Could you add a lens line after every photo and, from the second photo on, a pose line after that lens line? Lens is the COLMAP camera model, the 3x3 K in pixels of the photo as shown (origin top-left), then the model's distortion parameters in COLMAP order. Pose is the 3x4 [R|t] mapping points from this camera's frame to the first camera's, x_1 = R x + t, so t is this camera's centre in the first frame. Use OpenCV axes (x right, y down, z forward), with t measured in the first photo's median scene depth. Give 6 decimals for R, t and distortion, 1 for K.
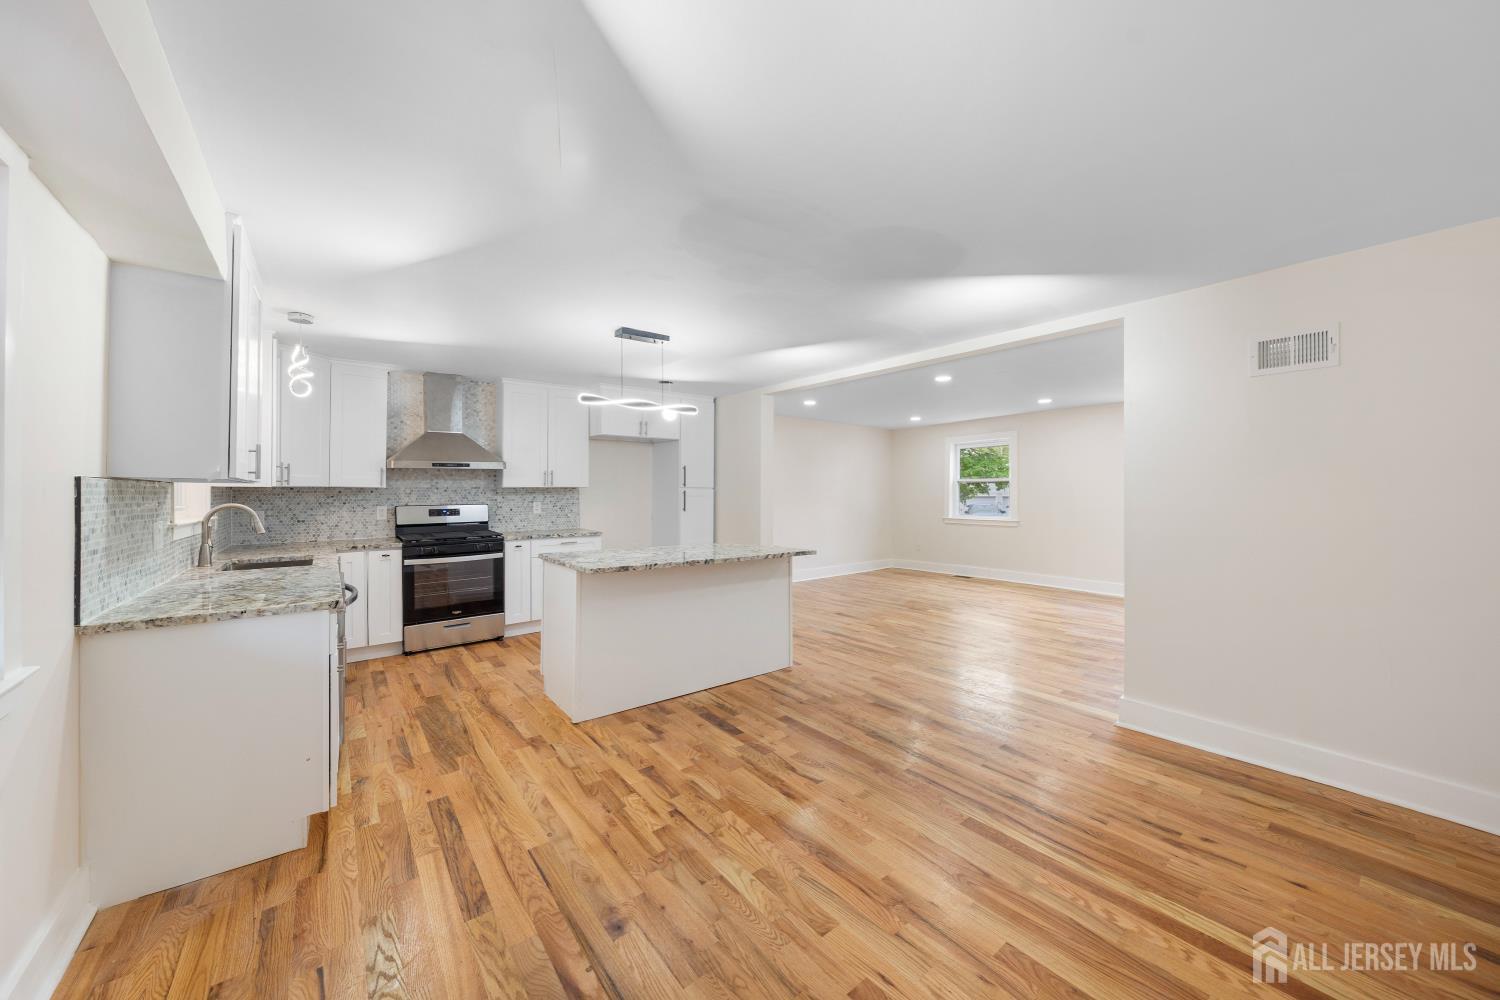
lens RADIAL K [[526.9, 0, 750.6], [0, 526.9, 493.5], [0, 0, 1]] dist [-0.001078, -0.000076]
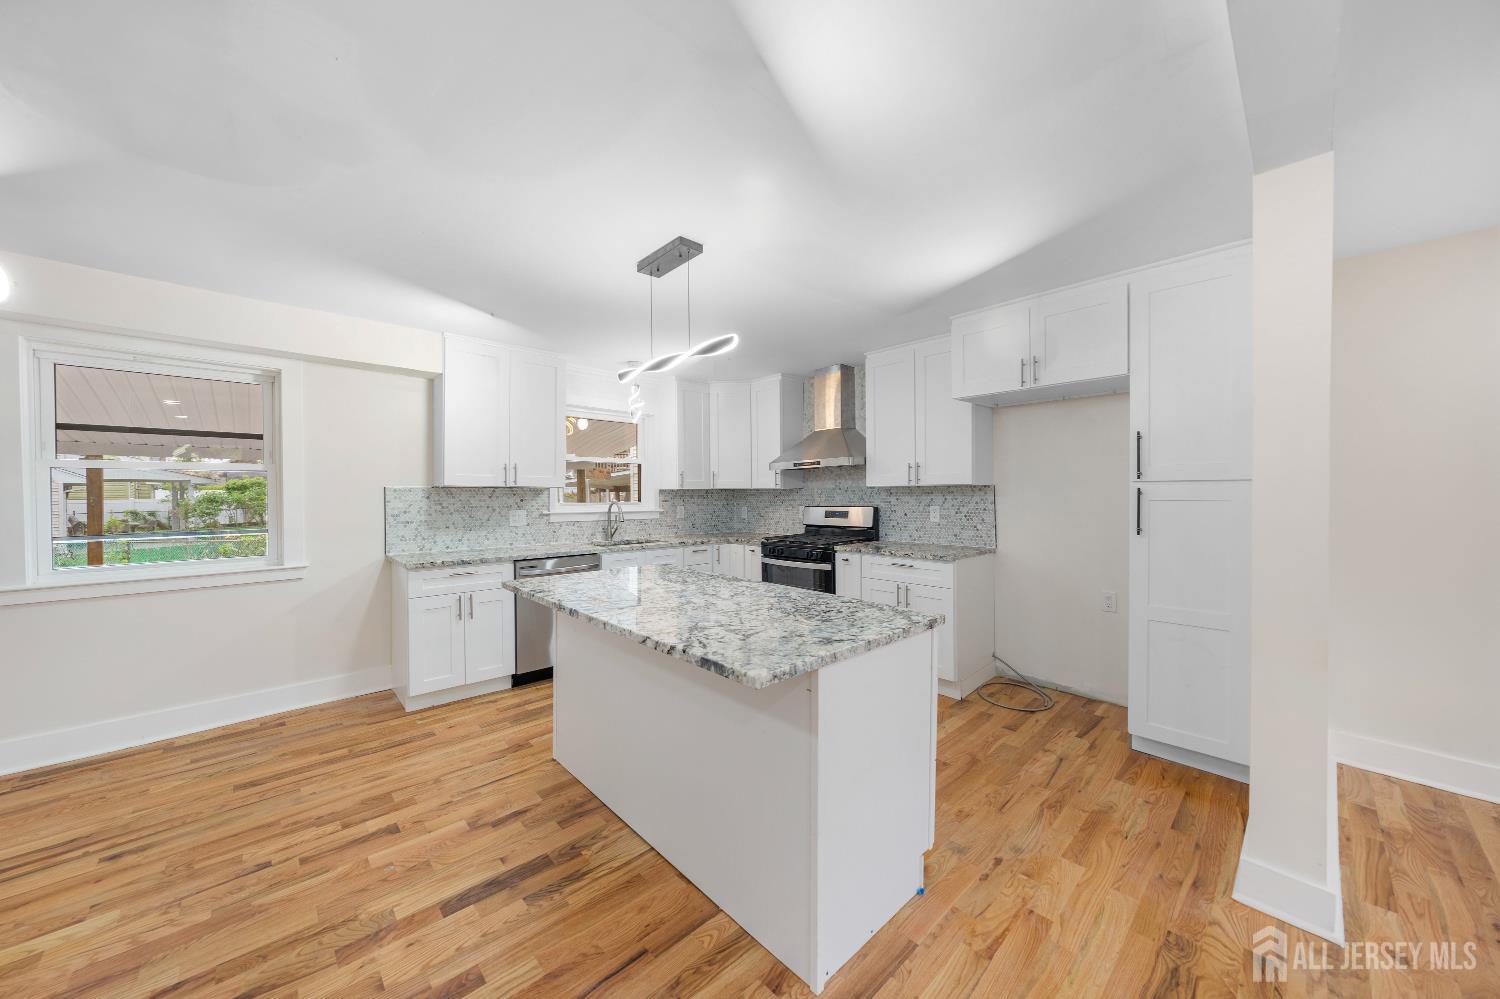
lens RADIAL K [[532.0, 0, 750.0], [0, 532.0, 499.5], [0, 0, 1]] dist [-0.002695, -0.000232]
pose [[0.085177, 0.010856, -0.996307, 0.565756], [-0.002204, 0.999940, 0.010707, -0.000438], [0.996363, 0.001284, 0.085196, 1.253386]]
